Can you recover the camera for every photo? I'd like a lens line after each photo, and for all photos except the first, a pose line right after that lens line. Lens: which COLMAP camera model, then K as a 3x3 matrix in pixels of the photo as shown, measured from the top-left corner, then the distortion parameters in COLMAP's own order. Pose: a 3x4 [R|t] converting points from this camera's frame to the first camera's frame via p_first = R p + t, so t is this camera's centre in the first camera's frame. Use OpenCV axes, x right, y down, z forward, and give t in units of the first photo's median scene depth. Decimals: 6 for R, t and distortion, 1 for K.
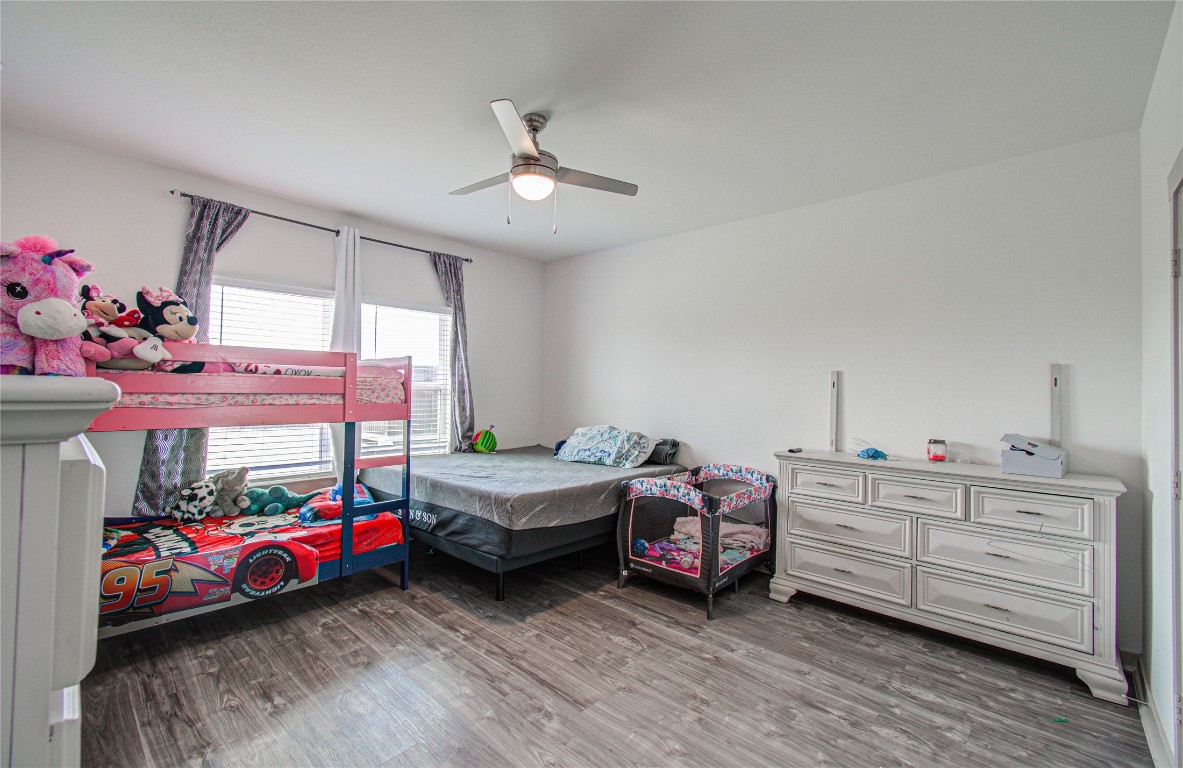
lens RADIAL K [[514.9, 0, 584.6], [0, 514.9, 379.0], [0, 0, 1]] dist [-0.001564, -0.000267]
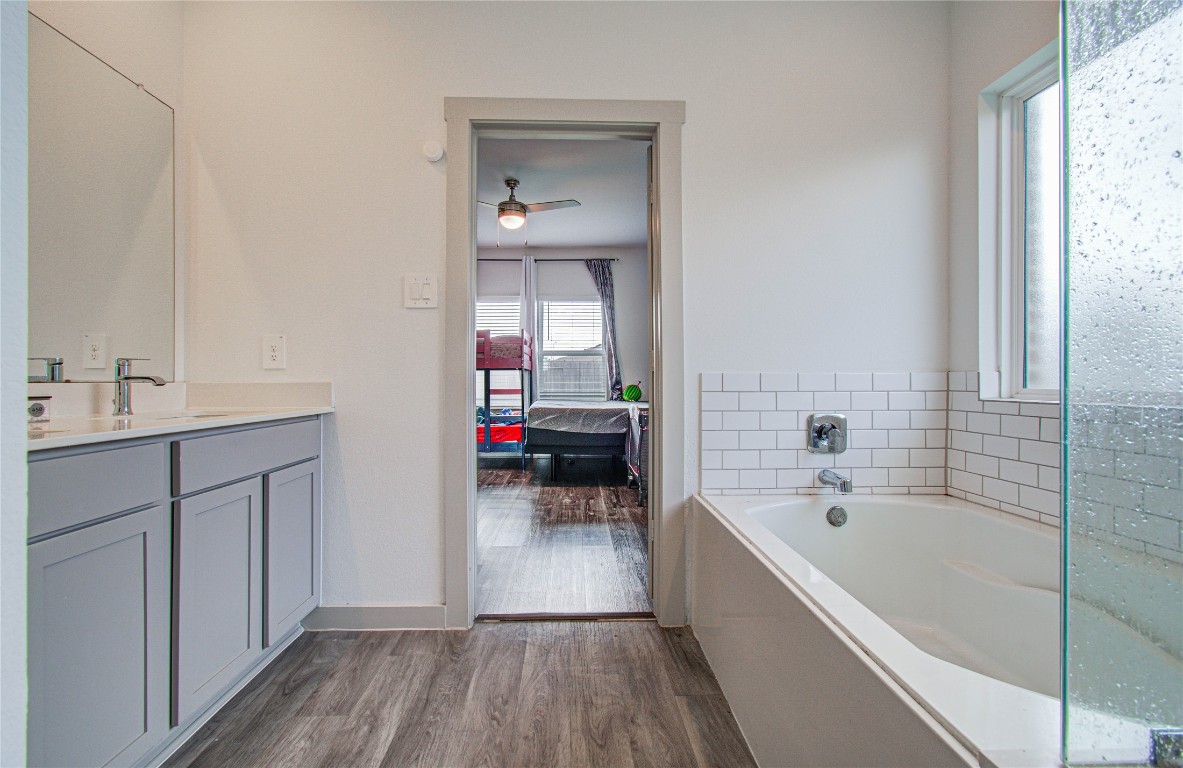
lens RADIAL K [[524.7, 0, 589.5], [0, 524.7, 370.5], [0, 0, 1]] dist [-0.034388, 0.000235]
pose [[0.696252, -0.033282, -0.717025, 1.019619], [0.027453, 0.999428, -0.019733, 0.127002], [0.717272, -0.005945, 0.696768, -0.019638]]
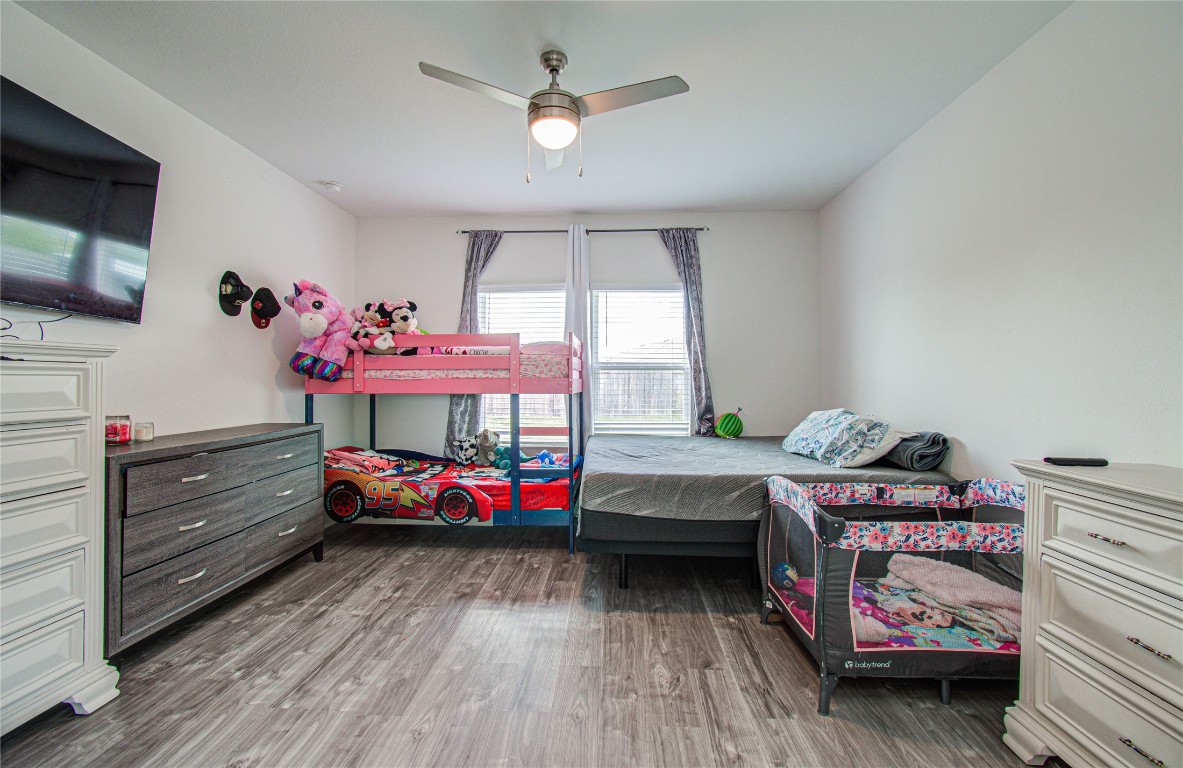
lens RADIAL K [[511.6, 0, 588.4], [0, 511.6, 379.1], [0, 0, 1]] dist [-0.055693, 0.048945]
pose [[0.638846, -0.018658, -0.769108, 0.487050], [0.024869, 0.999684, -0.003594, 0.054873], [0.768933, -0.016831, 0.639108, 0.363514]]
